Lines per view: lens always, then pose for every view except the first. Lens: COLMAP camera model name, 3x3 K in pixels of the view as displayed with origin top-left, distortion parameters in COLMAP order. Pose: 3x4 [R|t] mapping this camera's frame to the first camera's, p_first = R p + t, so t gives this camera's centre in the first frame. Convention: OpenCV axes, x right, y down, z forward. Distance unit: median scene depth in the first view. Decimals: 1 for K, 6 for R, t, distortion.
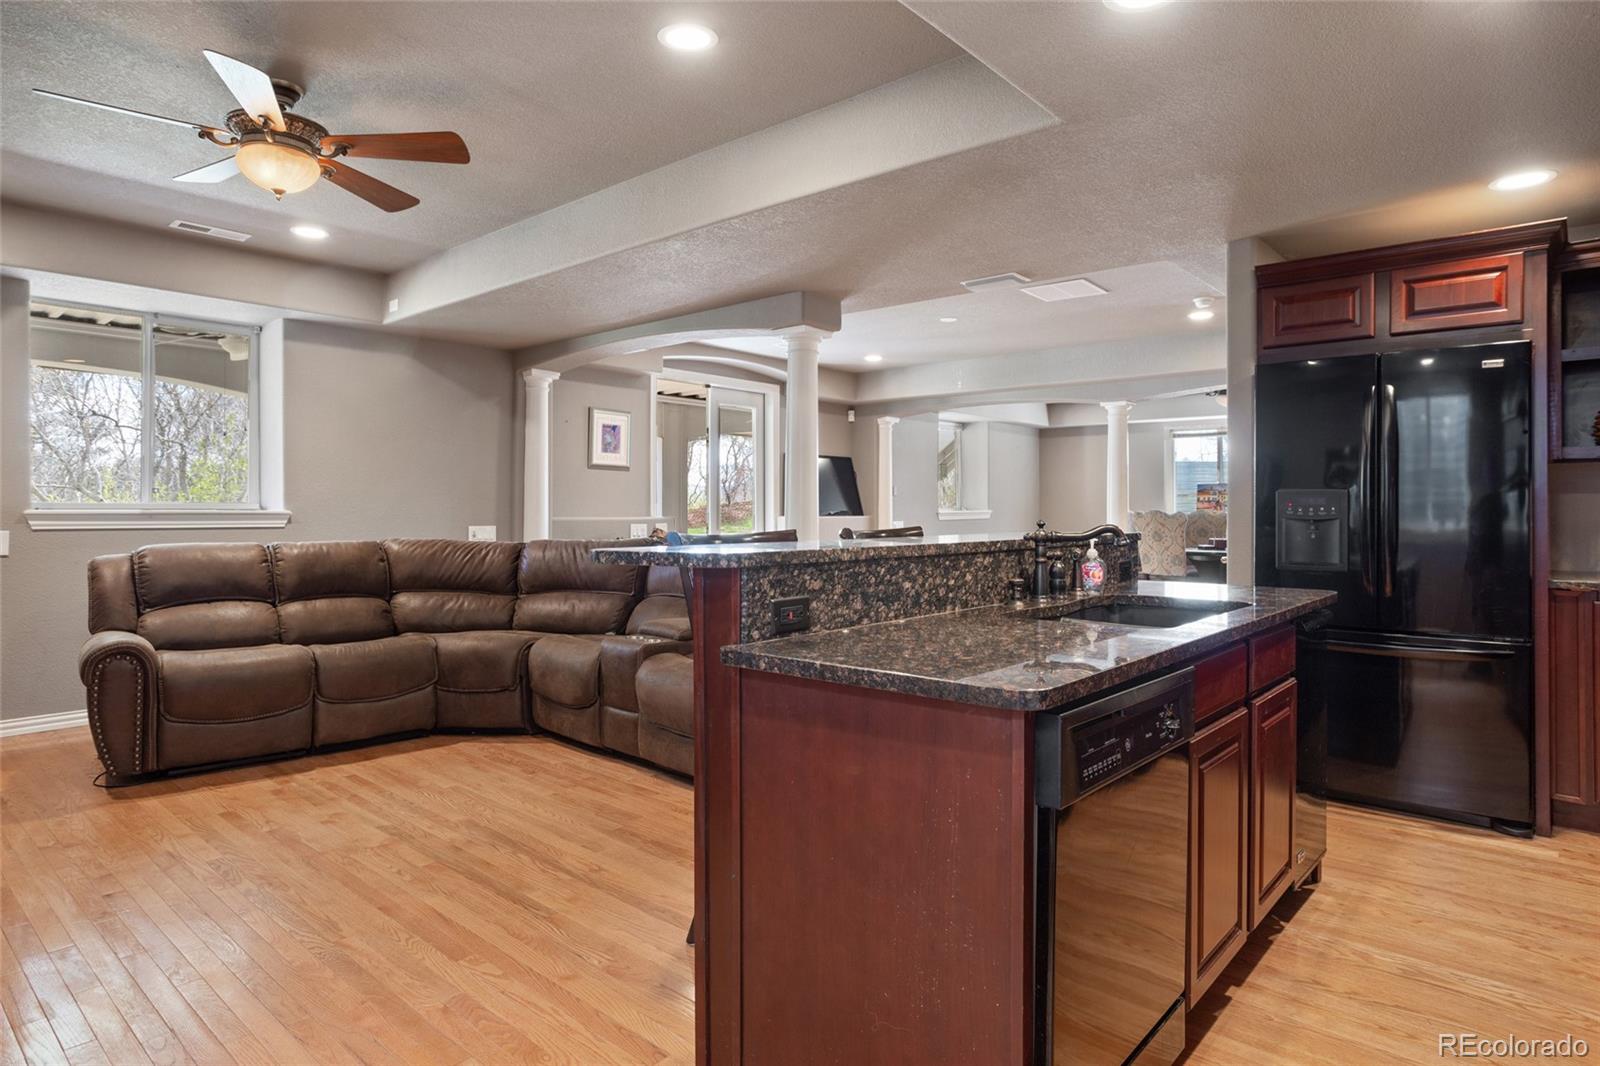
lens RADIAL K [[912.9, 0, 797.4], [0, 912.9, 523.4], [0, 0, 1]] dist [-0.011875, 0.008967]
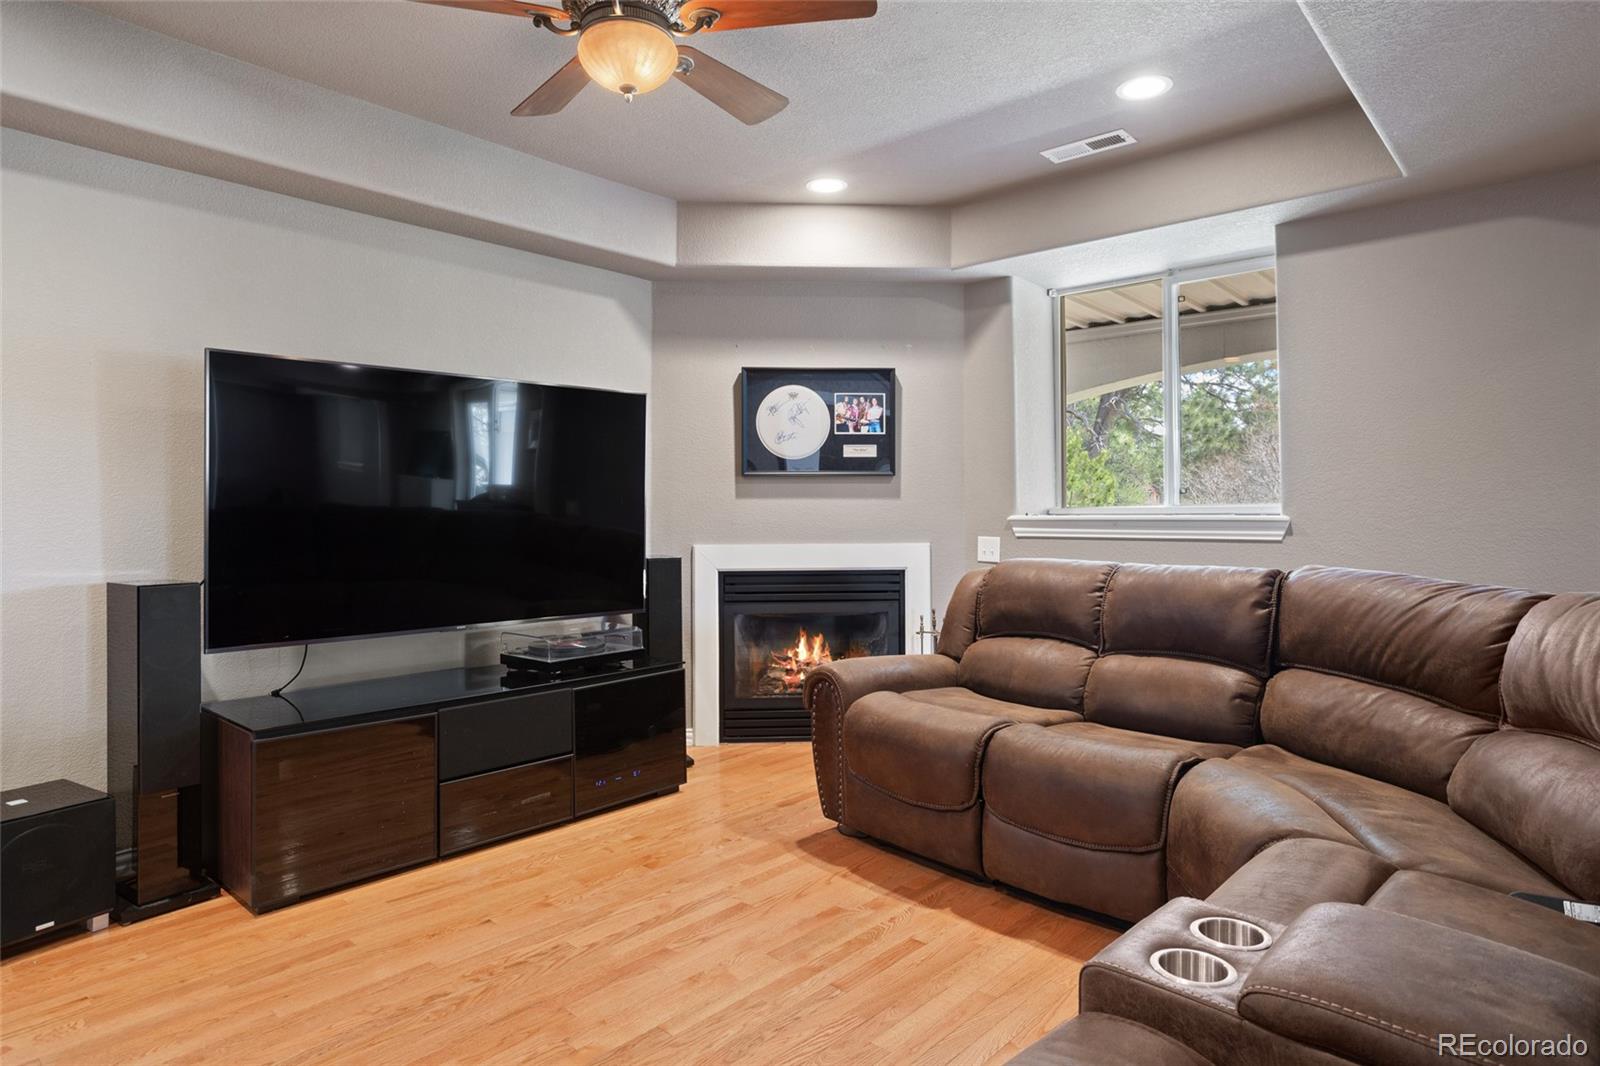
lens RADIAL K [[912.9, 0, 777.0], [0, 912.9, 506.6], [0, 0, 1]] dist [-0.011875, 0.008967]
pose [[-0.016127, -0.012810, -0.999788, 0.121826], [-0.007644, 0.999890, -0.012688, -0.011251], [0.999841, 0.007438, -0.016223, 0.797460]]
